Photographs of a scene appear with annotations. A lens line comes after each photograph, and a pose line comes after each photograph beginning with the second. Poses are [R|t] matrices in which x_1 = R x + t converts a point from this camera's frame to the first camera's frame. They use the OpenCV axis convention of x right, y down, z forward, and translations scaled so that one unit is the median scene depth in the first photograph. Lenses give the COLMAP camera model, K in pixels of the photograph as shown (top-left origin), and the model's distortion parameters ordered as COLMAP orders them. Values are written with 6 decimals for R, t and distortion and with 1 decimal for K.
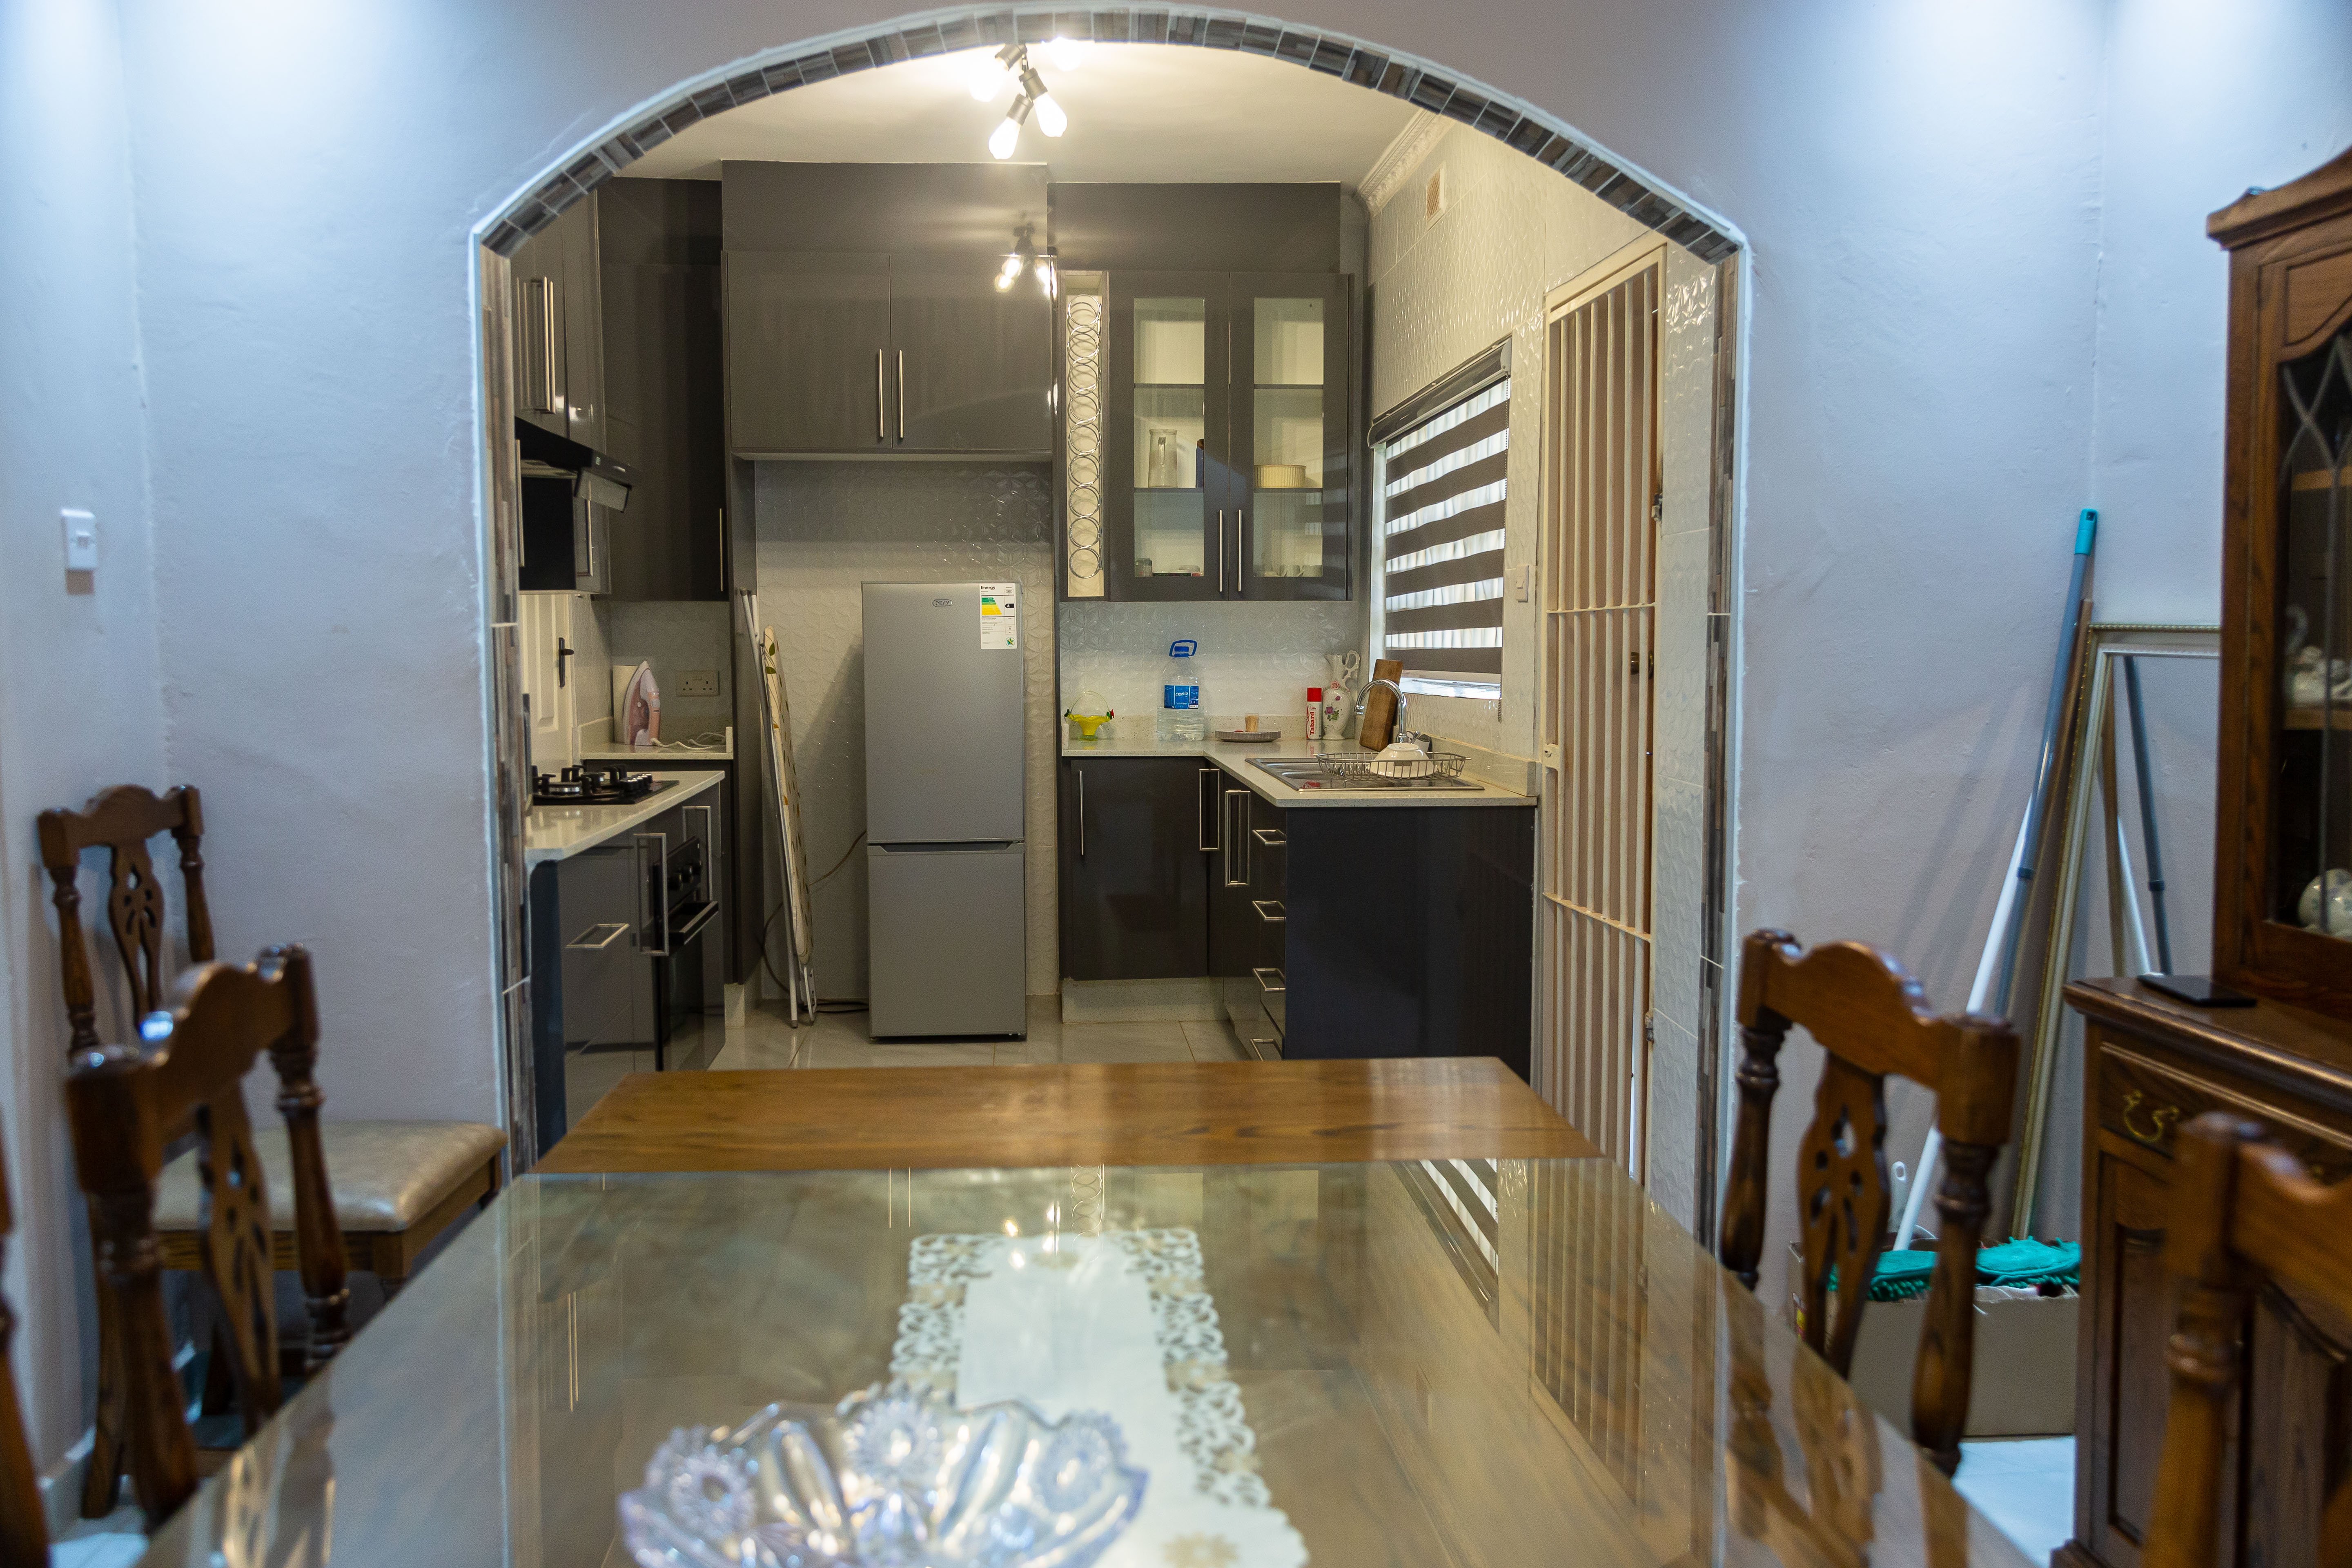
lens RADIAL K [[1990.3, 0, 1173.0], [0, 1990.3, 732.2], [0, 0, 1]] dist [-0.002233, -0.002829]
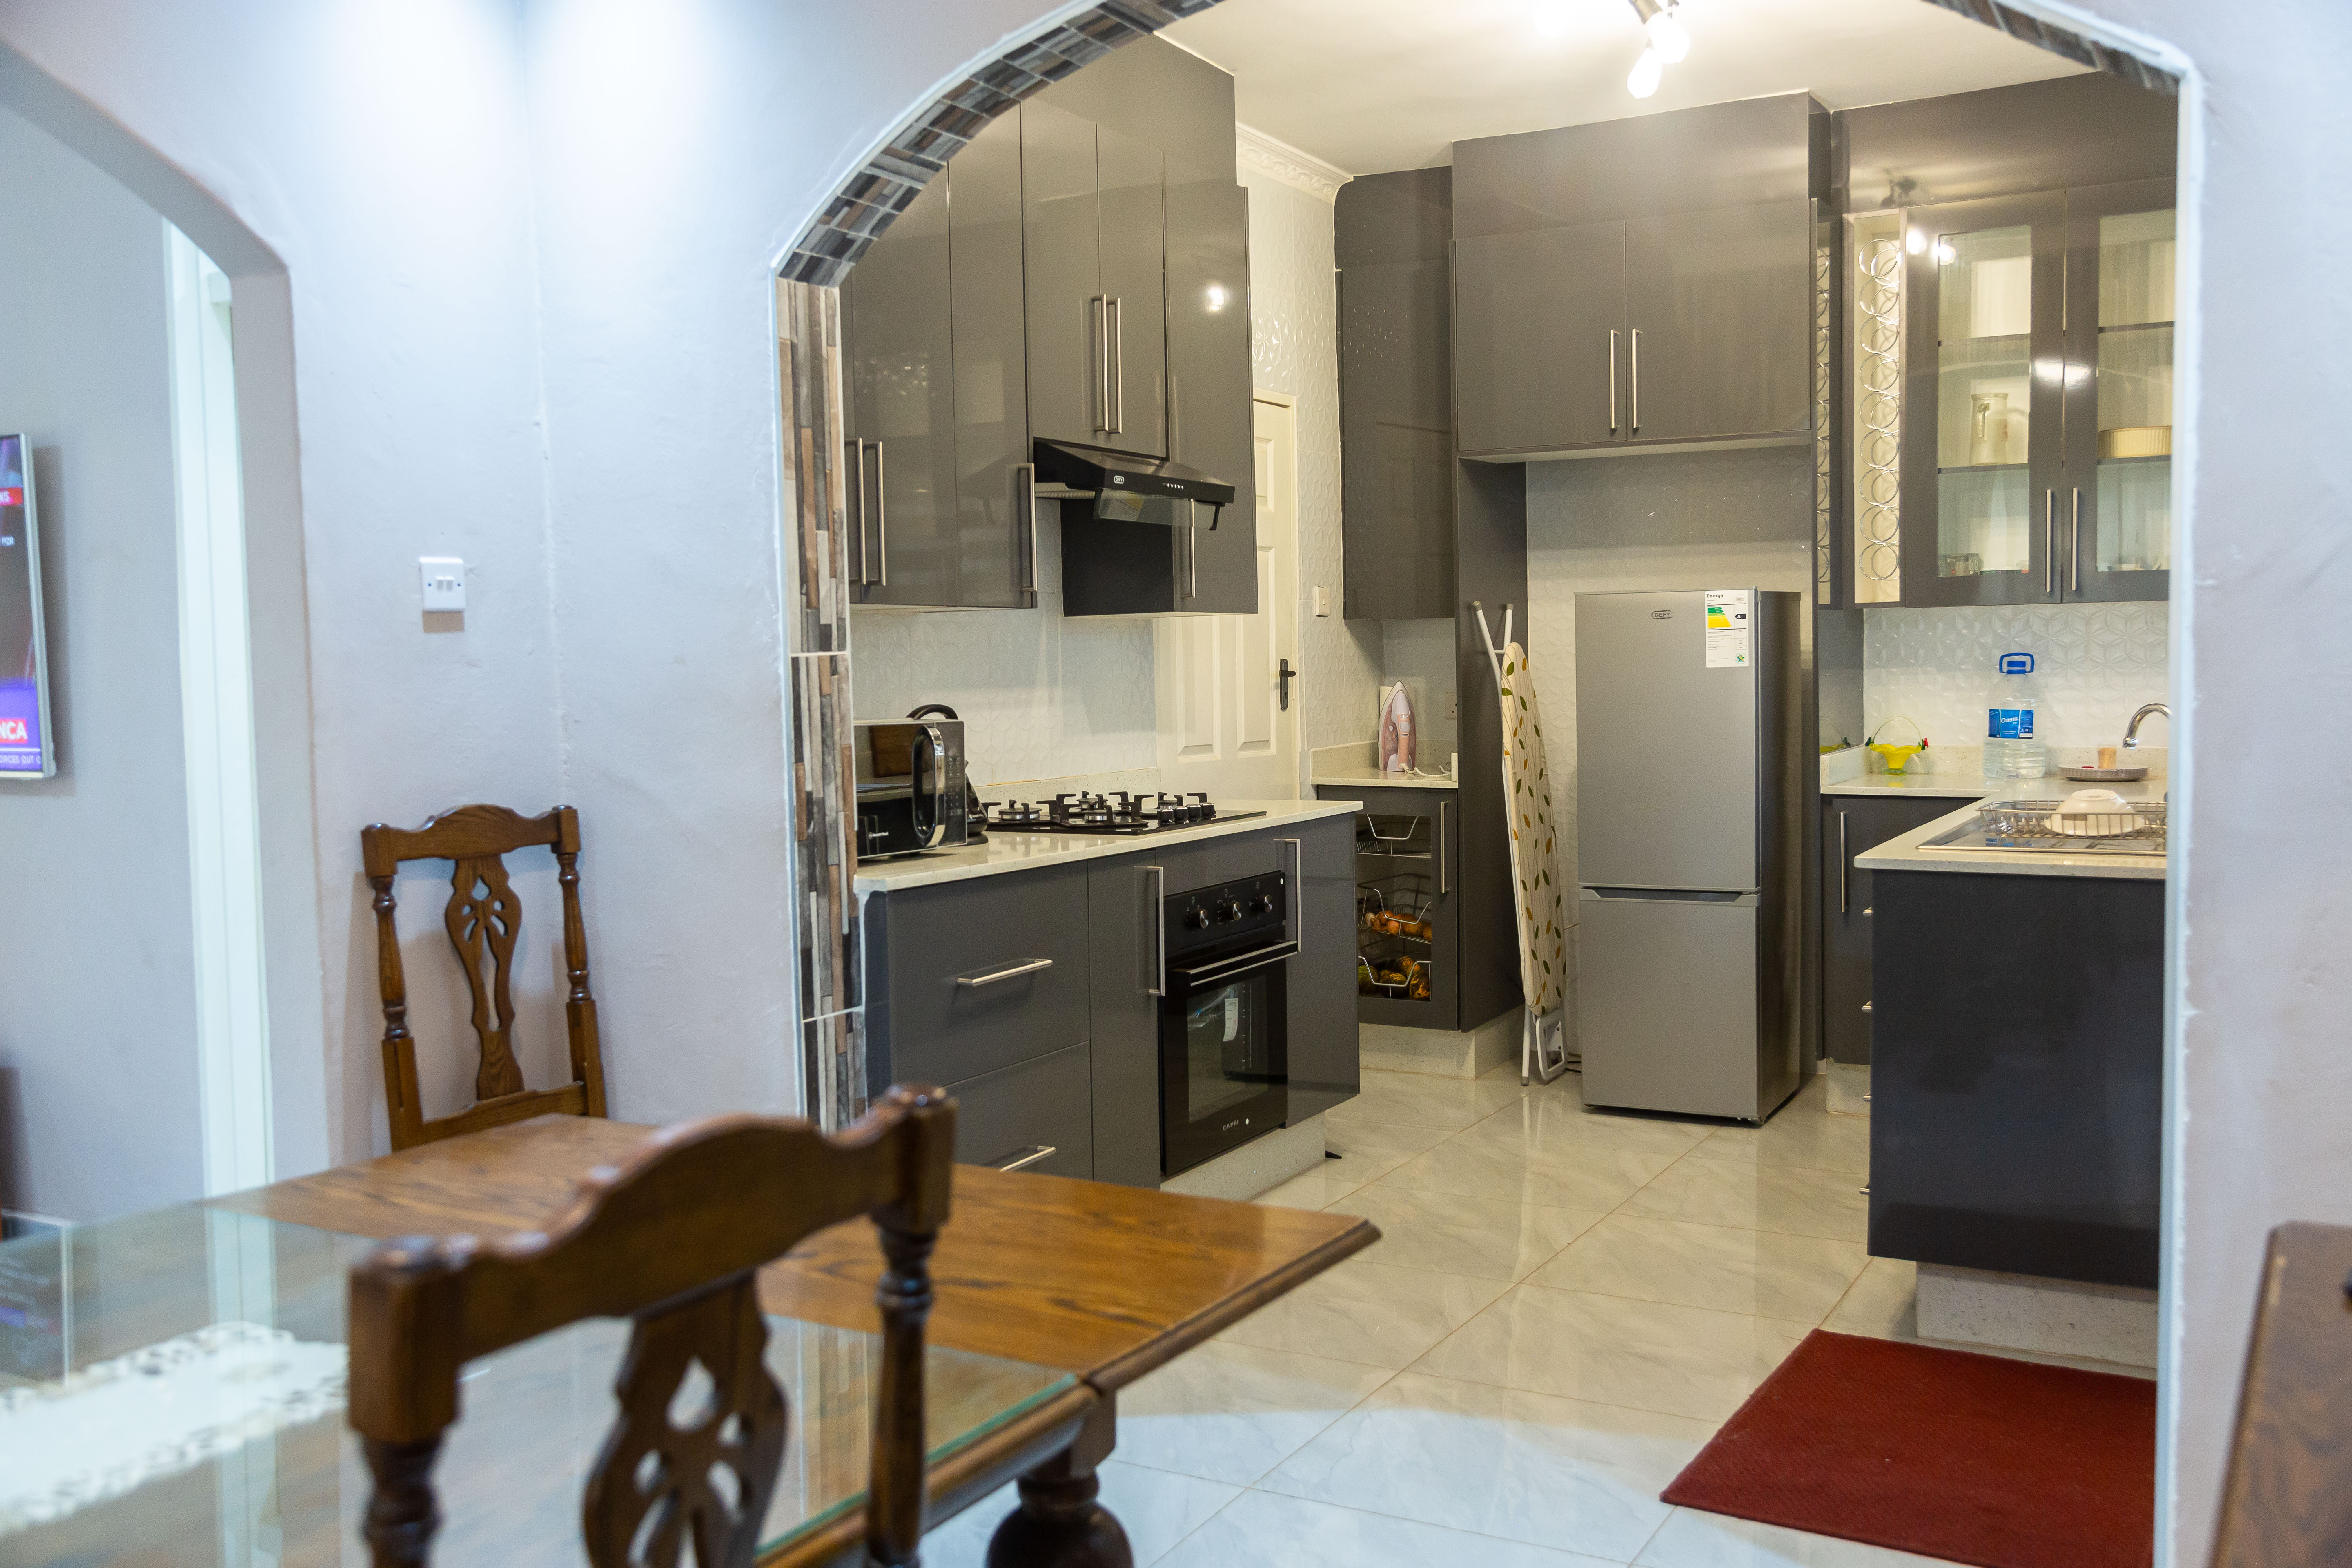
lens RADIAL K [[2101.1, 0, 1181.7], [0, 2101.1, 744.5], [0, 0, 1]] dist [0.005284, -0.002526]
pose [[0.835523, 0.012600, -0.549312, 0.205600], [-0.013849, 0.999902, 0.001871, -0.006581], [0.549282, 0.006044, 0.835615, 0.111217]]
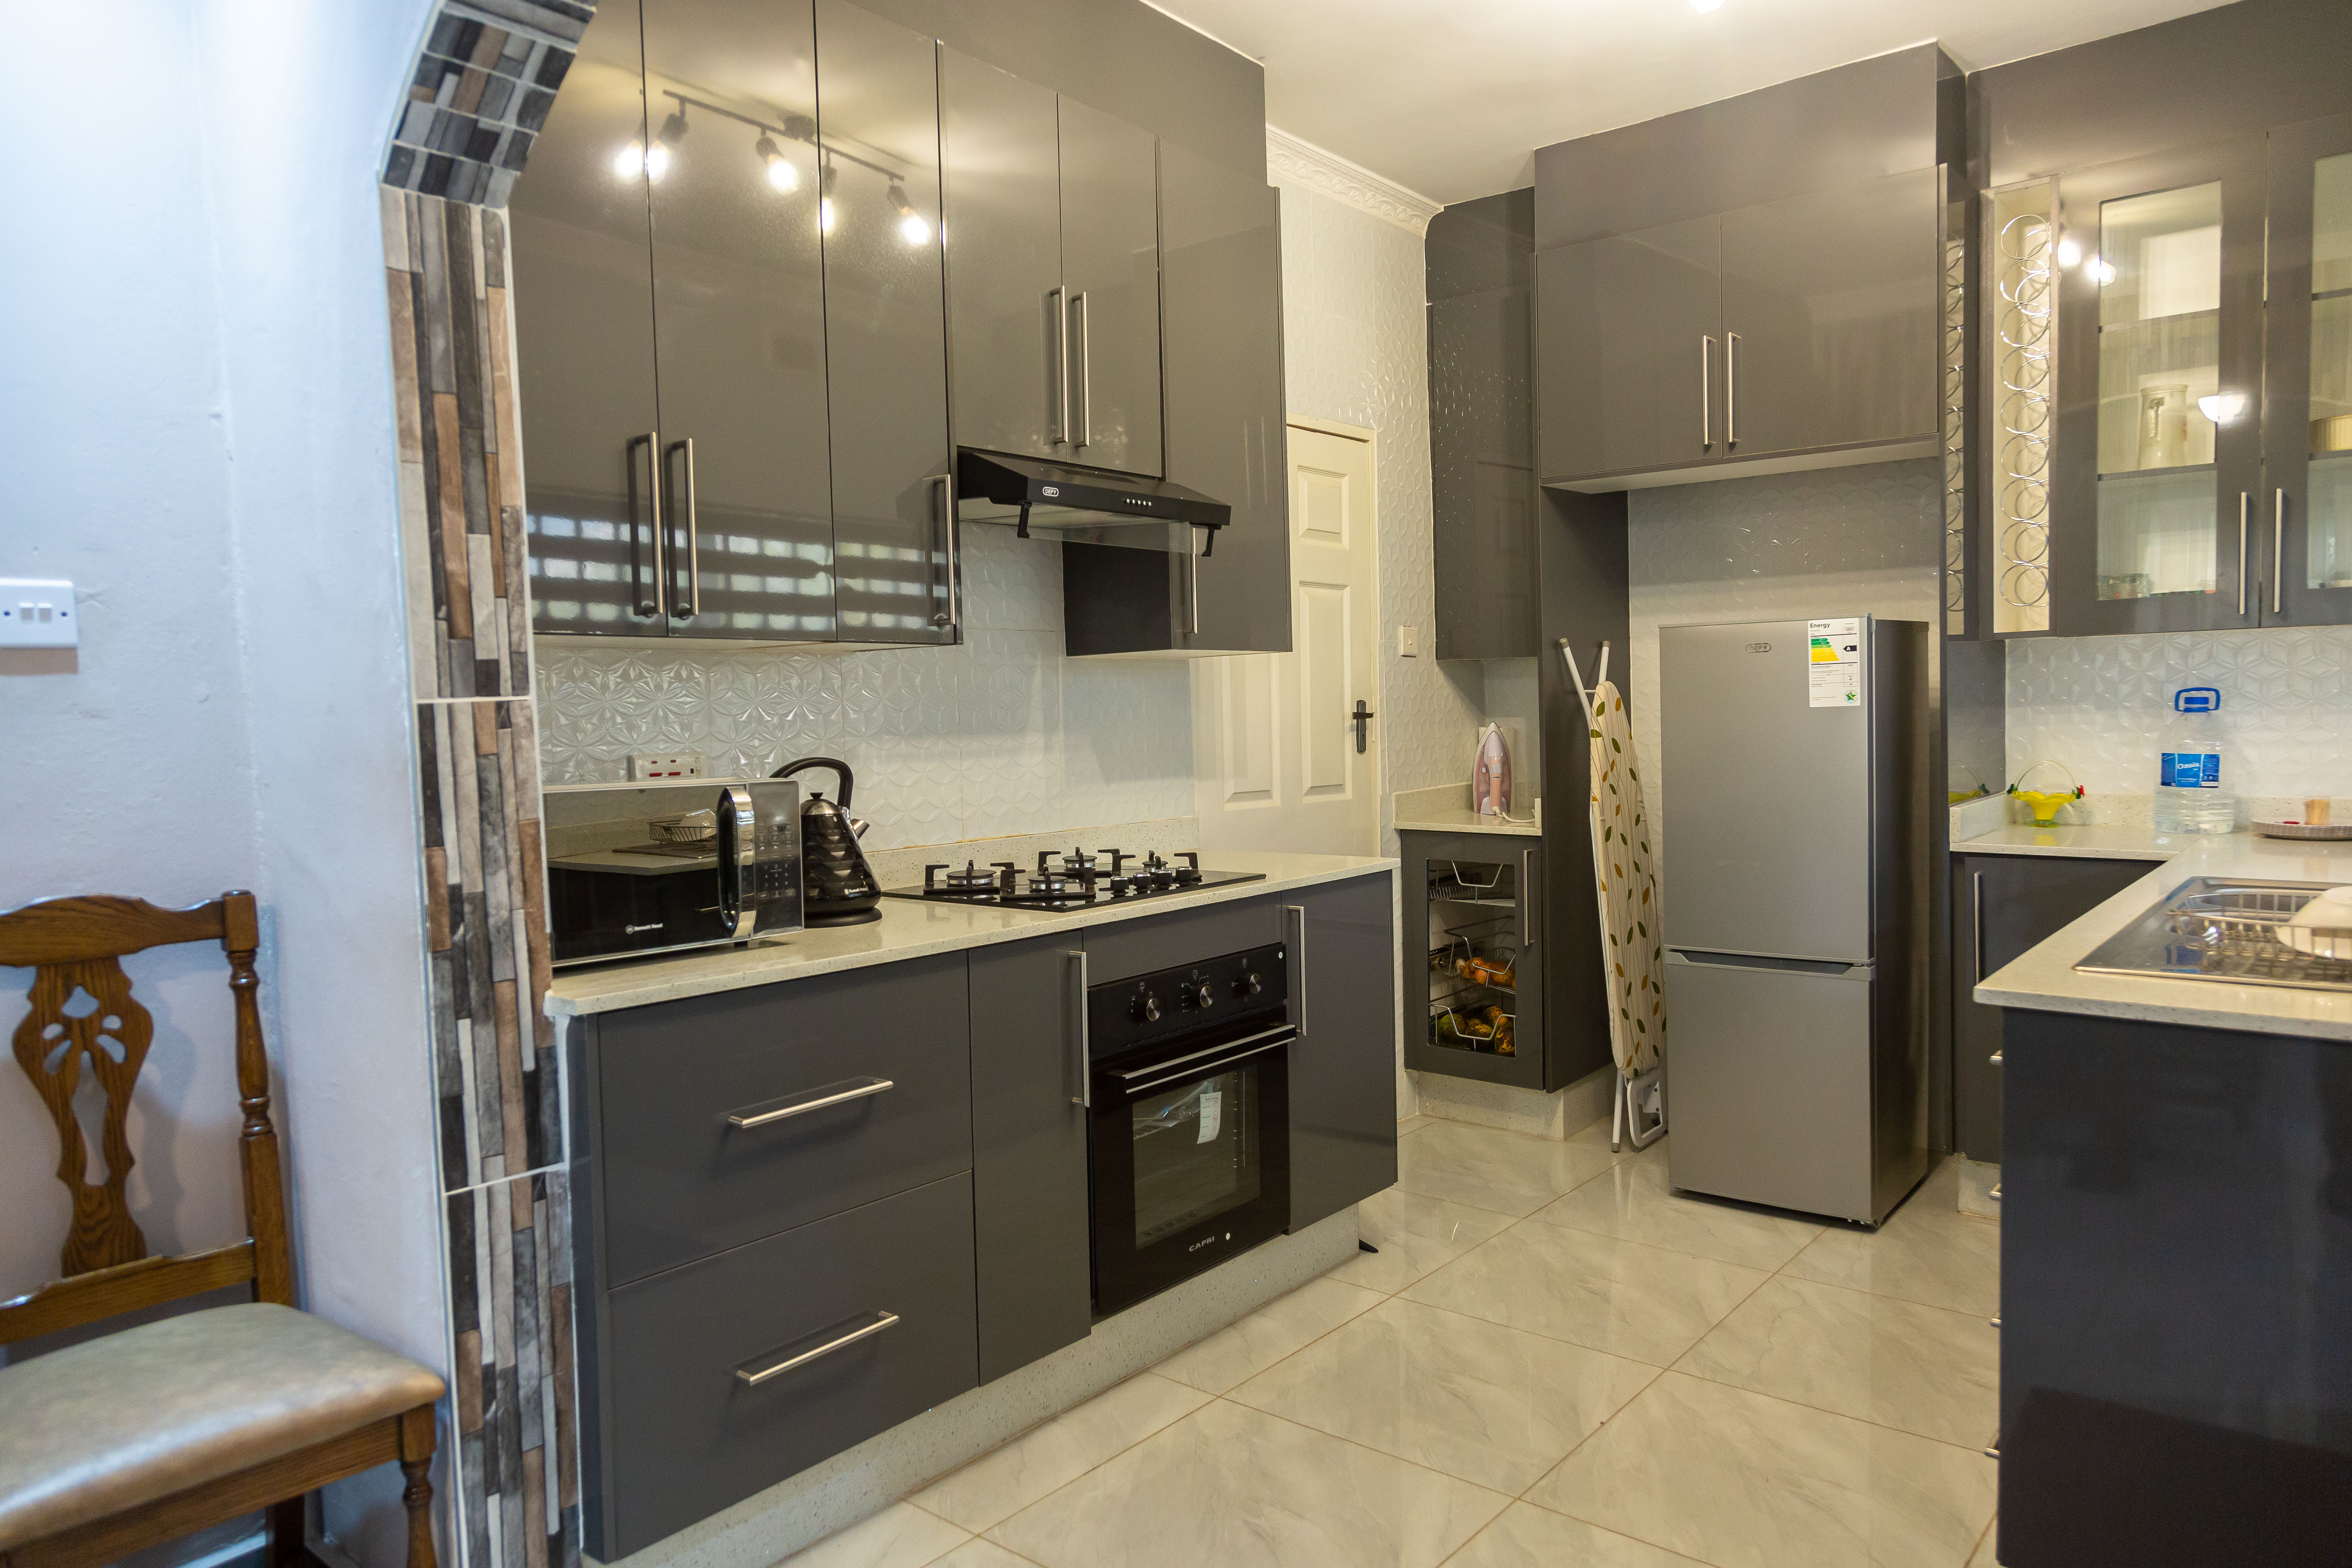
lens RADIAL K [[1549.3, 0, 1184.2], [0, 1549.3, 765.4], [0, 0, 1]] dist [0.012091, -0.001771]
pose [[0.723682, 0.014285, -0.689986, 0.134017], [-0.014251, 0.999882, 0.005754, -0.018705], [0.689986, 0.005669, 0.723800, 0.392370]]
